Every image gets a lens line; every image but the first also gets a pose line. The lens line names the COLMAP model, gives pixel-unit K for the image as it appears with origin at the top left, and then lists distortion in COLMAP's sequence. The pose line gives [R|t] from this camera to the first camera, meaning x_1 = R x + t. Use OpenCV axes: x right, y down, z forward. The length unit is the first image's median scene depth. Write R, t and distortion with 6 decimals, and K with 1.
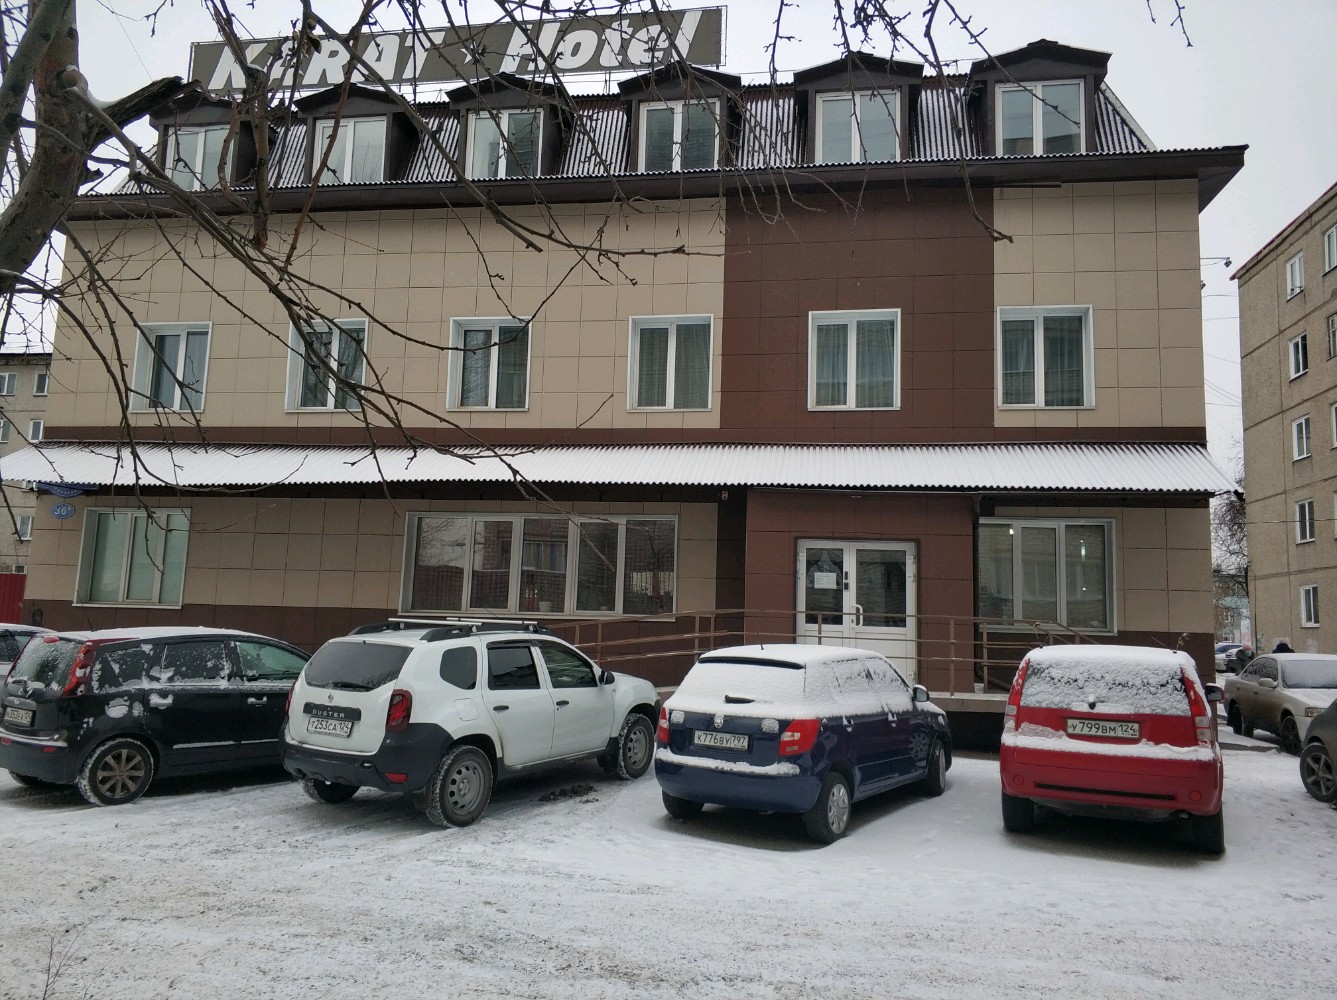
lens RADIAL K [[955.9, 0, 715.5], [0, 955.9, 500.7], [0, 0, 1]] dist [0.073465, -0.122124]
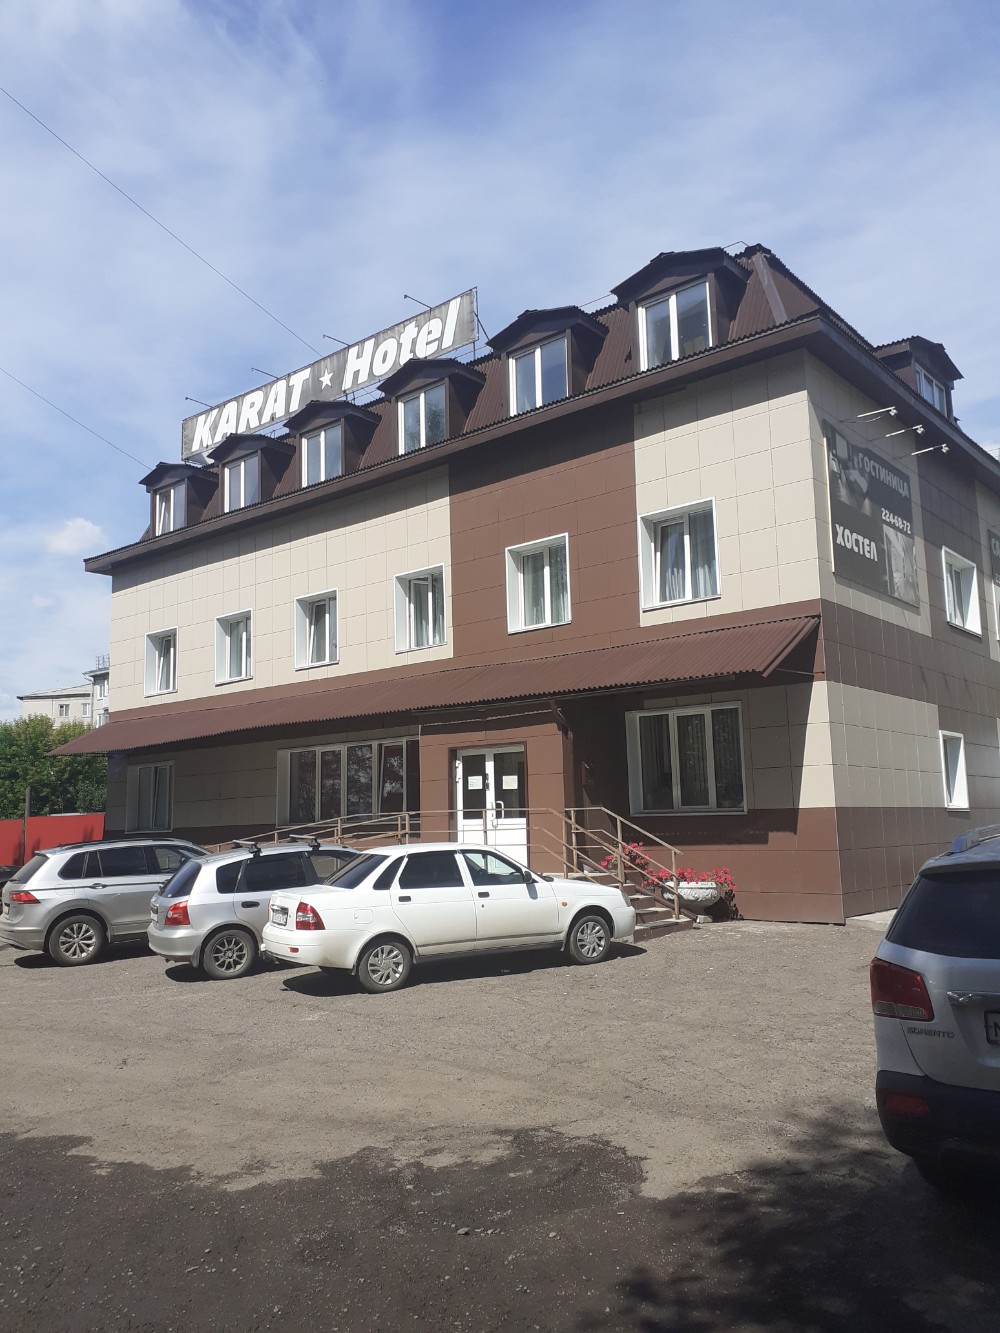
lens RADIAL K [[1049.1, 0, 500.0], [0, 1049.1, 666.5], [0, 0, 1]] dist [0.082864, -0.000386]
pose [[0.845145, -0.125709, -0.519544, 0.746672], [0.119918, 0.991768, -0.044897, 0.001283], [0.520912, -0.024358, 0.853263, -0.095223]]
